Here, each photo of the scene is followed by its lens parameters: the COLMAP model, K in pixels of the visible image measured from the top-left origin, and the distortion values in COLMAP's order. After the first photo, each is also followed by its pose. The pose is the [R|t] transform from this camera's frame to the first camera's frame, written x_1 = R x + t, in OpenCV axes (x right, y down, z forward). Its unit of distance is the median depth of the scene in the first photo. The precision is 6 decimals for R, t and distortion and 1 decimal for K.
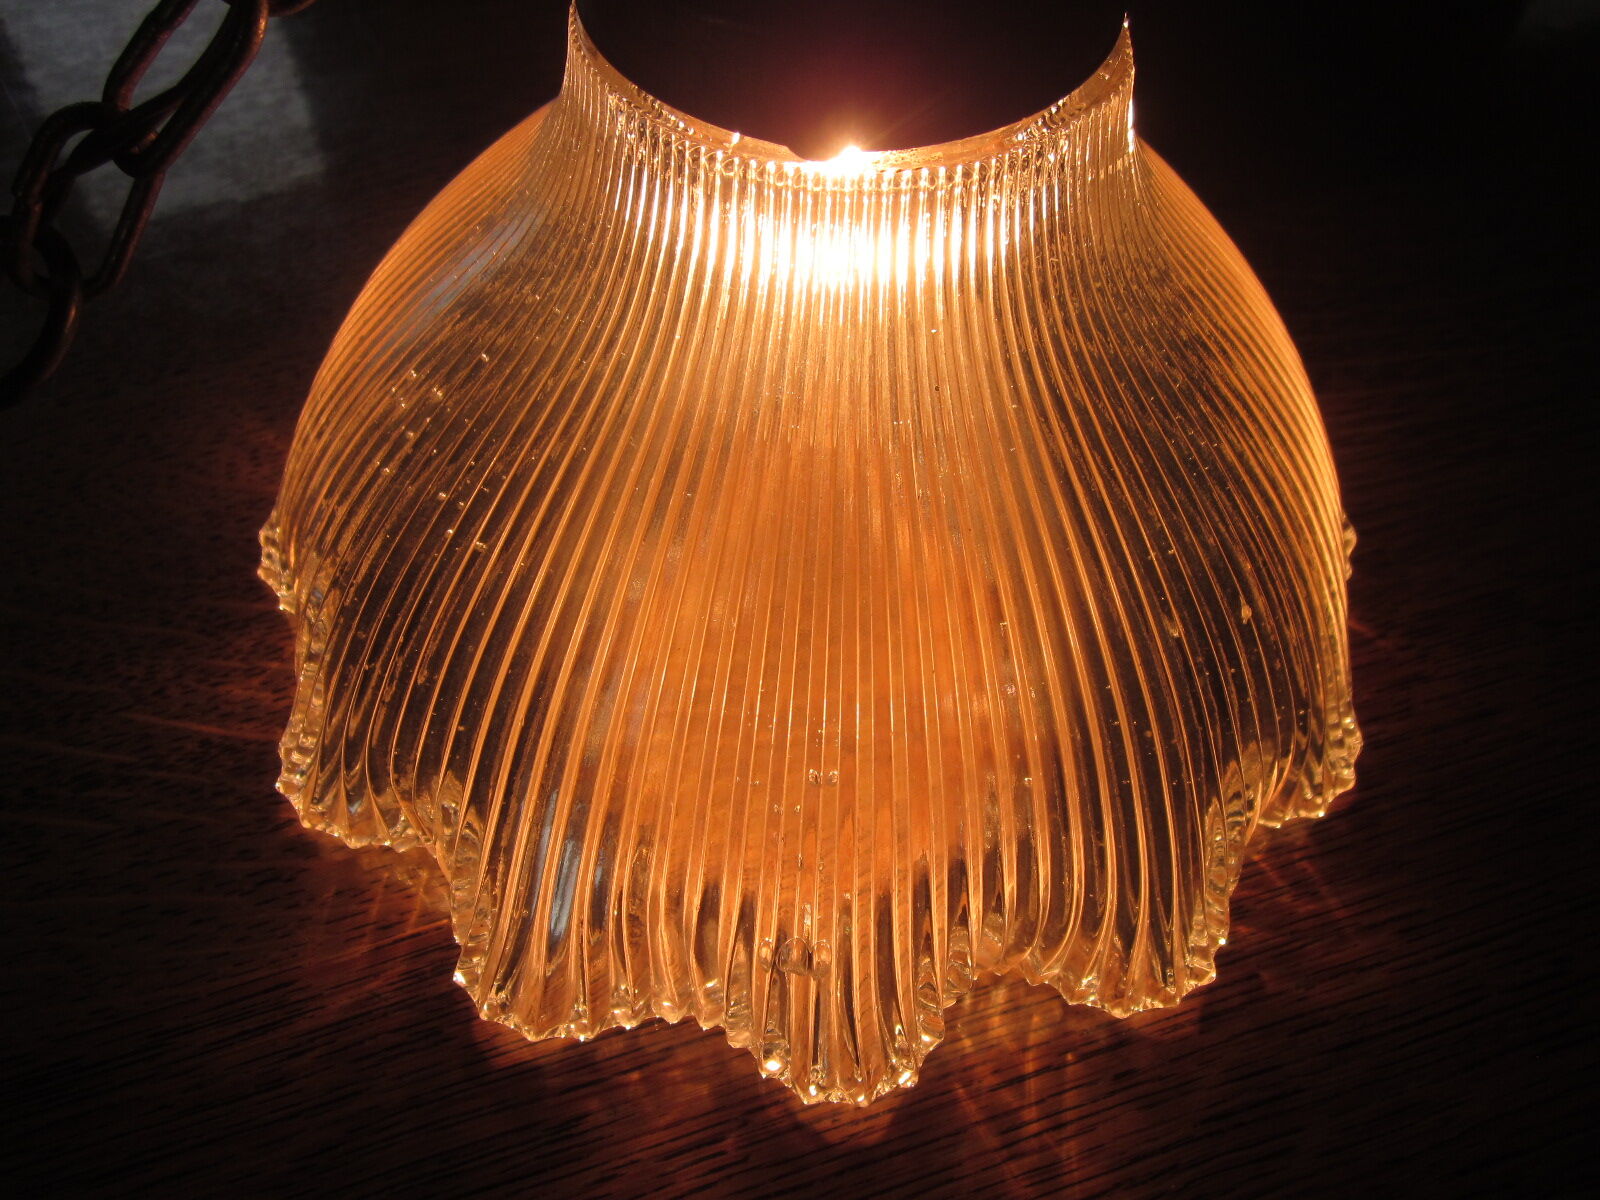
lens RADIAL K [[1321.4, 0, 807.9], [0, 1321.4, 599.1], [0, 0, 1]] dist [-0.050596, 0.028365]
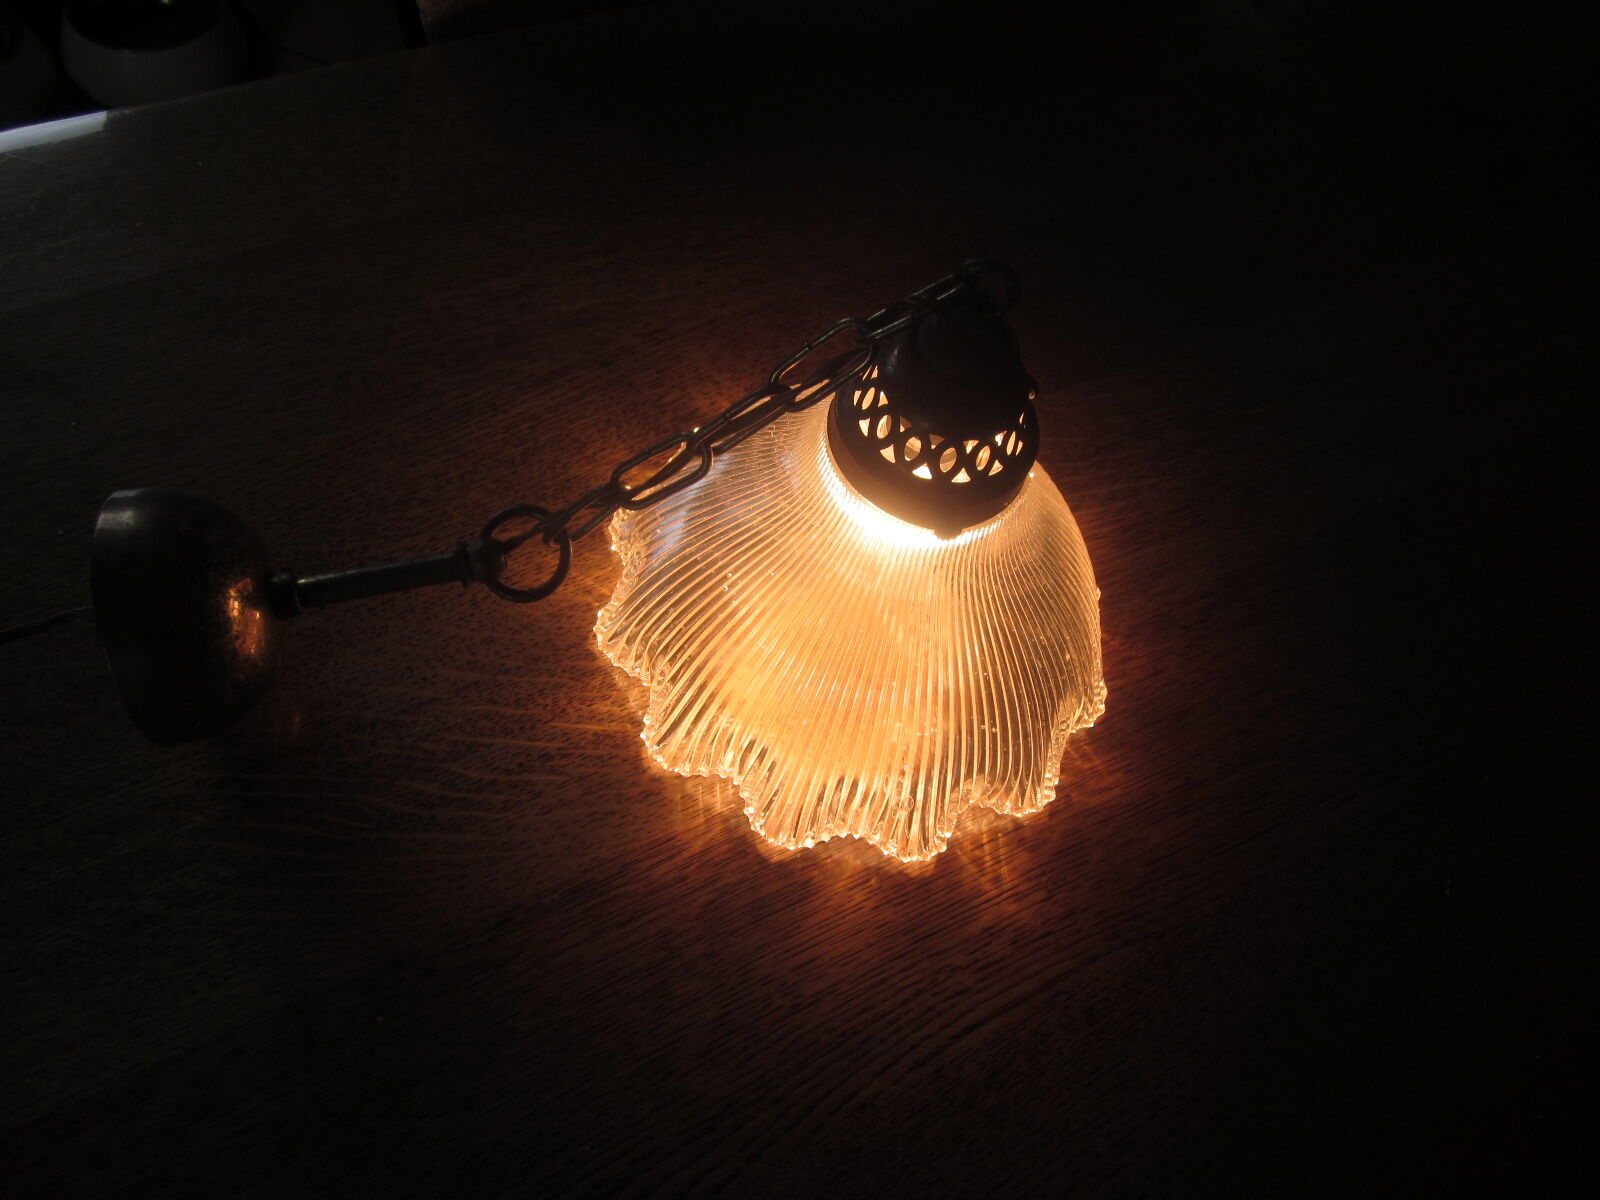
lens RADIAL K [[1321.4, 0, 802.2], [0, 1321.4, 595.2], [0, 0, 1]] dist [-0.050596, 0.028365]
pose [[0.977996, -0.061986, 0.199203, -0.611852], [0.041394, 0.993512, 0.105927, -0.363587], [-0.204477, -0.095350, 0.974216, -1.252783]]
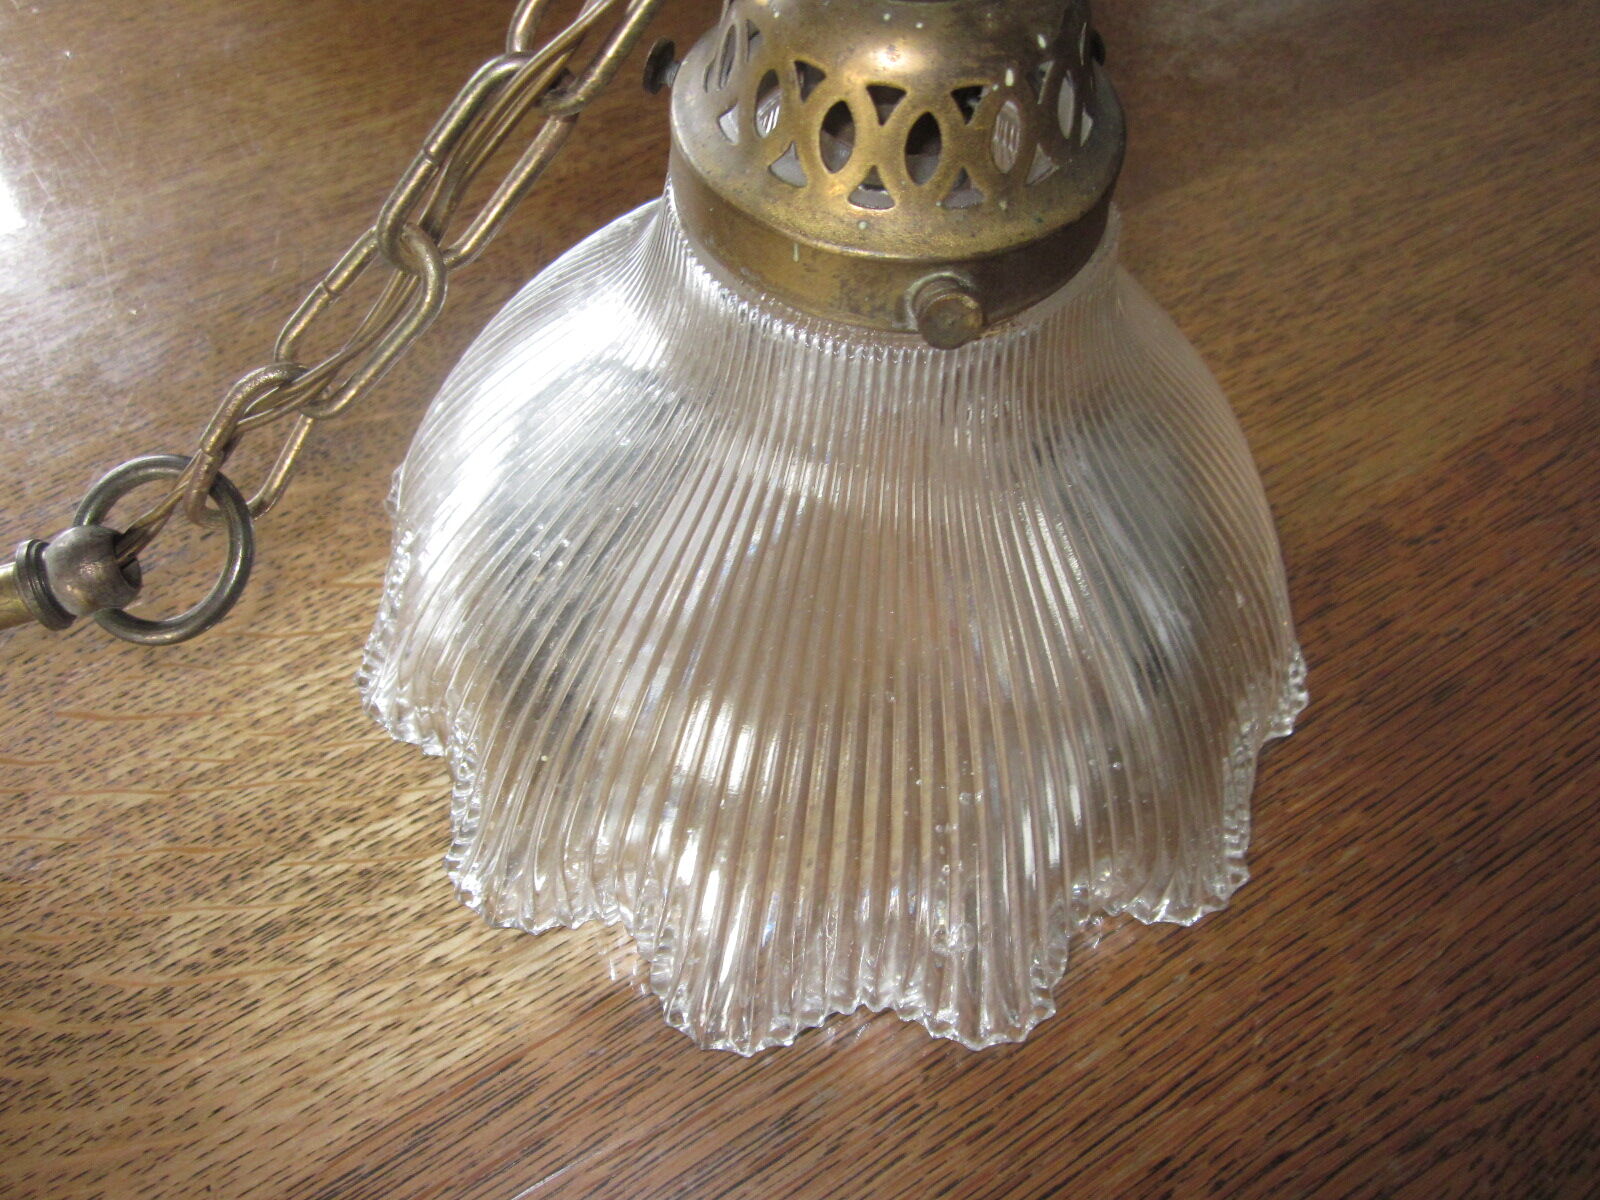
lens RADIAL K [[1321.4, 0, 788.3], [0, 1321.4, 609.1], [0, 0, 1]] dist [-0.050596, 0.028365]
pose [[0.970527, -0.192508, 0.144977, -0.255687], [0.184946, 0.980658, 0.064074, -0.131541], [-0.154508, -0.035372, 0.987358, -0.178752]]
